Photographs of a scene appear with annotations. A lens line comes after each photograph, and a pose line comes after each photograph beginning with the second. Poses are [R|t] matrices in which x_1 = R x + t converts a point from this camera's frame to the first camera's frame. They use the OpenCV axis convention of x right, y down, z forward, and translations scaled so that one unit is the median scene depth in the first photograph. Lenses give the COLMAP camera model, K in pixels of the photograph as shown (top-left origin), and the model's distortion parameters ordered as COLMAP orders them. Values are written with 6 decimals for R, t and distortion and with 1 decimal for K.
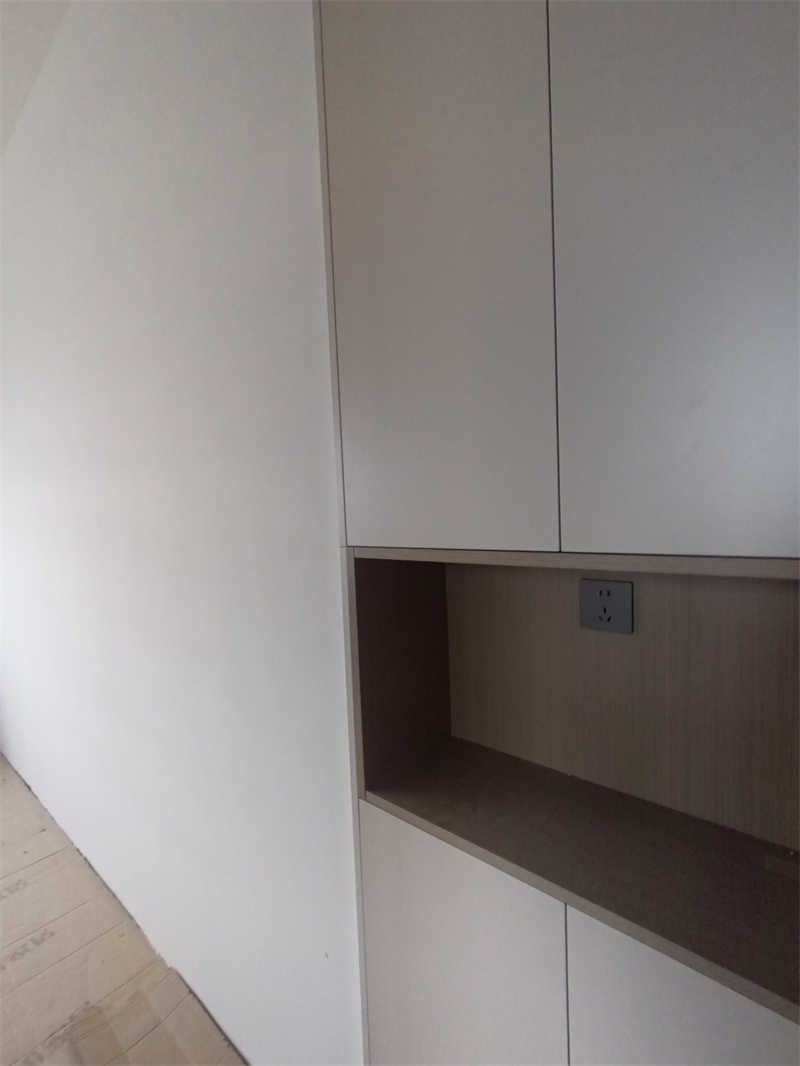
lens RADIAL K [[488.2, 0, 405.2], [0, 488.2, 538.4], [0, 0, 1]] dist [-0.005601, 0.001957]
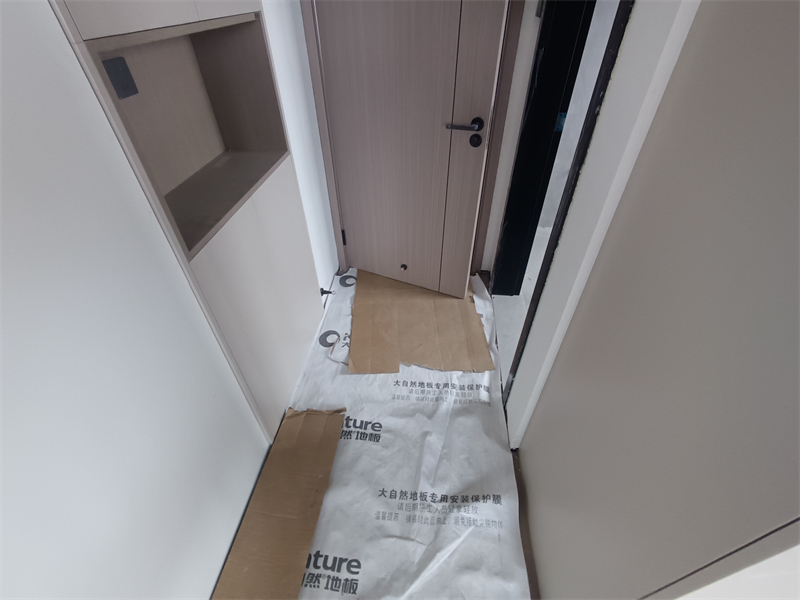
lens RADIAL K [[366.4, 0, 396.1], [0, 366.4, 304.6], [0, 0, 1]] dist [-0.005601, 0.001957]
pose [[-0.557073, -0.508168, 0.656837, -1.028140], [0.098774, 0.744770, 0.659971, -0.007029], [-0.824568, 0.432531, -0.364697, 0.821669]]
